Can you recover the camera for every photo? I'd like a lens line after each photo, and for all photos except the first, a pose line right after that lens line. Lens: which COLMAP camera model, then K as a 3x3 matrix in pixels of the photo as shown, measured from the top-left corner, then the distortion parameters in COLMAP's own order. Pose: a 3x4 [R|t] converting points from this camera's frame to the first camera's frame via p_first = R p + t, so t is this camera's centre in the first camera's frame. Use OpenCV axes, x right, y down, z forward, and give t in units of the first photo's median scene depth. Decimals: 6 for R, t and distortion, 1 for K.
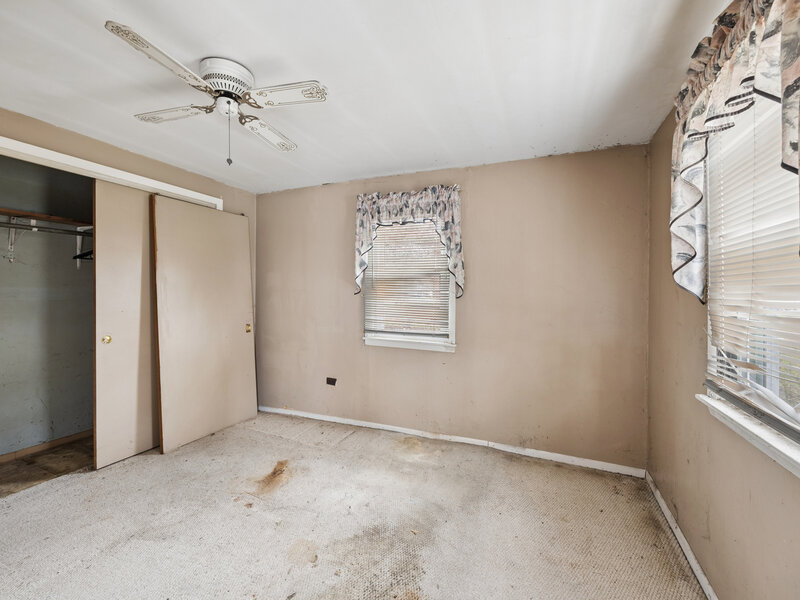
lens RADIAL K [[346.6, 0, 398.1], [0, 346.6, 294.4], [0, 0, 1]] dist [0.000952, 0.000079]
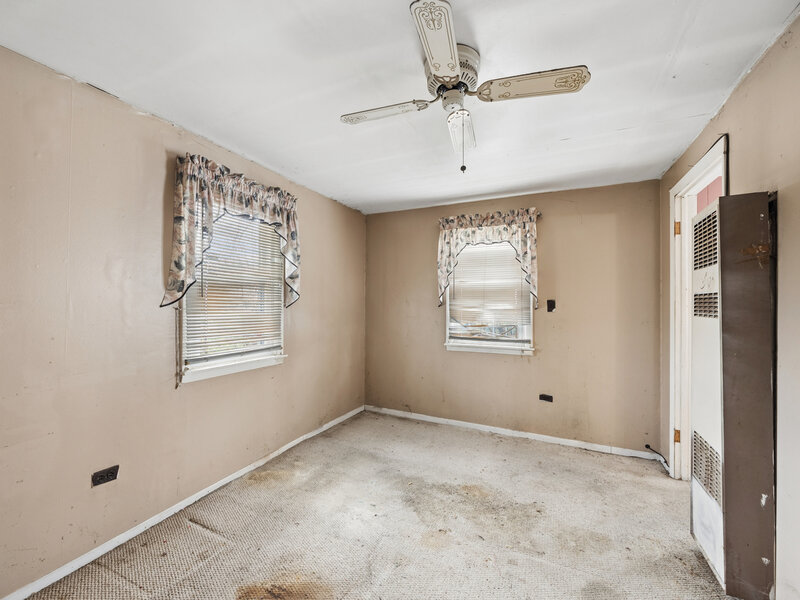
lens RADIAL K [[346.6, 0, 397.1], [0, 346.6, 301.0], [0, 0, 1]] dist [0.000952, 0.000079]
pose [[0.033566, -0.007081, 0.999411, -0.890563], [0.004658, 0.999965, 0.006928, -0.015264], [-0.999426, 0.004423, 0.033598, 0.700683]]
